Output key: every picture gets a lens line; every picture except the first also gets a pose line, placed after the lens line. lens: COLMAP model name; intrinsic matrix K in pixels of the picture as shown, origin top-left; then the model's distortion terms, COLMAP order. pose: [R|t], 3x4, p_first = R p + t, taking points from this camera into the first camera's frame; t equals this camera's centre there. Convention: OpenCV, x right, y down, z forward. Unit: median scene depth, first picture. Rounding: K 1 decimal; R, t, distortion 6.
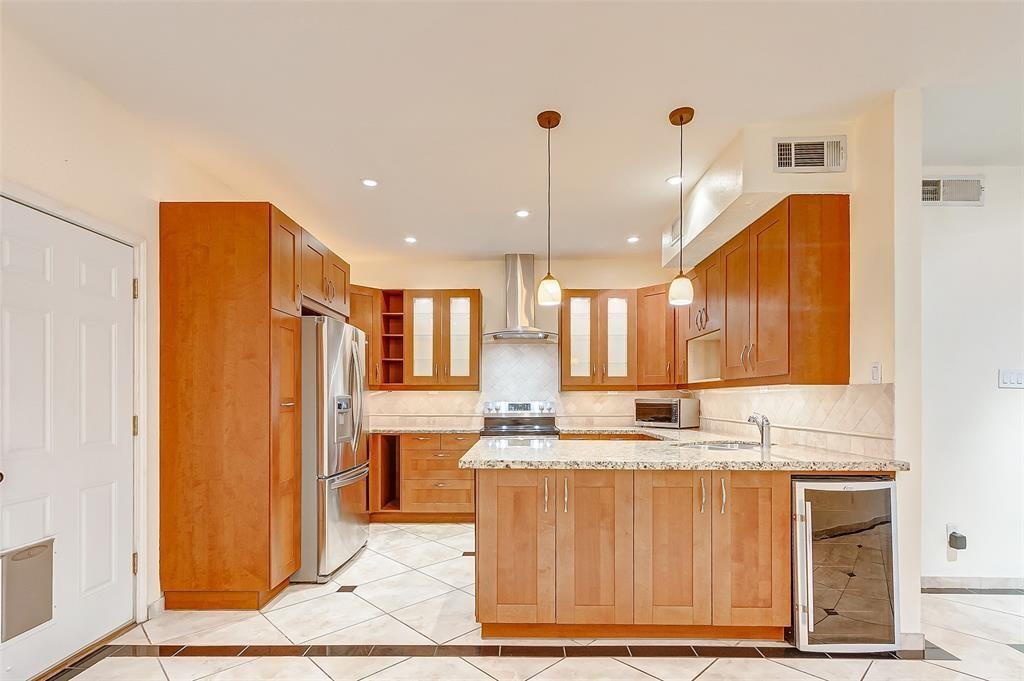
lens RADIAL K [[486.2, 0, 519.0], [0, 486.2, 397.9], [0, 0, 1]] dist [0.009668, -0.002540]
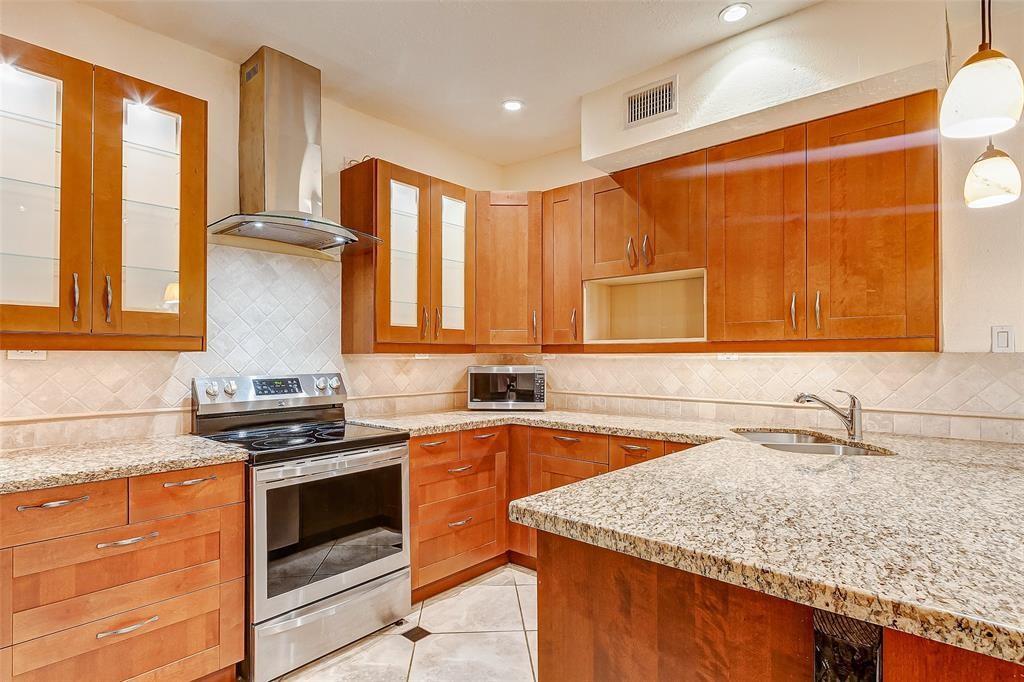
lens RADIAL K [[530.5, 0, 500.8], [0, 530.5, 354.7], [0, 0, 1]] dist [0.000251, -0.000177]
pose [[0.666340, 0.003306, 0.745641, -0.456380], [-0.000737, 0.999993, -0.003775, -0.019192], [-0.745647, 0.001966, 0.666338, 0.957917]]
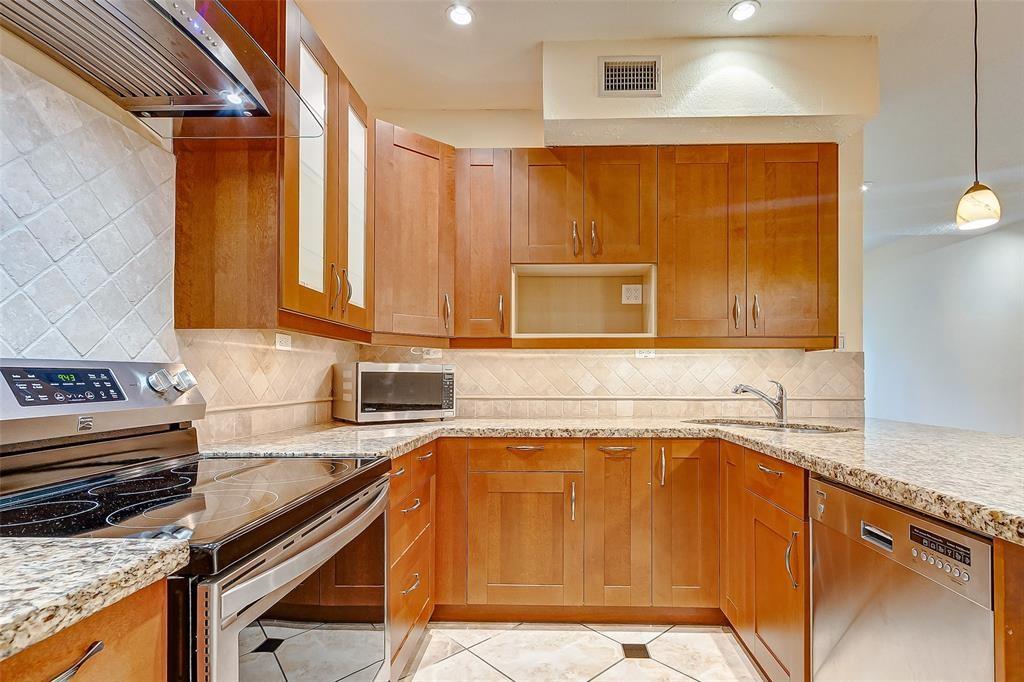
lens RADIAL K [[486.2, 0, 539.3], [0, 486.2, 371.8], [0, 0, 1]] dist [0.009668, -0.002540]
pose [[0.025418, 0.012267, 0.999602, -0.378823], [-0.002046, 0.999923, -0.012219, 0.029556], [-0.999675, -0.001735, 0.025441, 1.537923]]
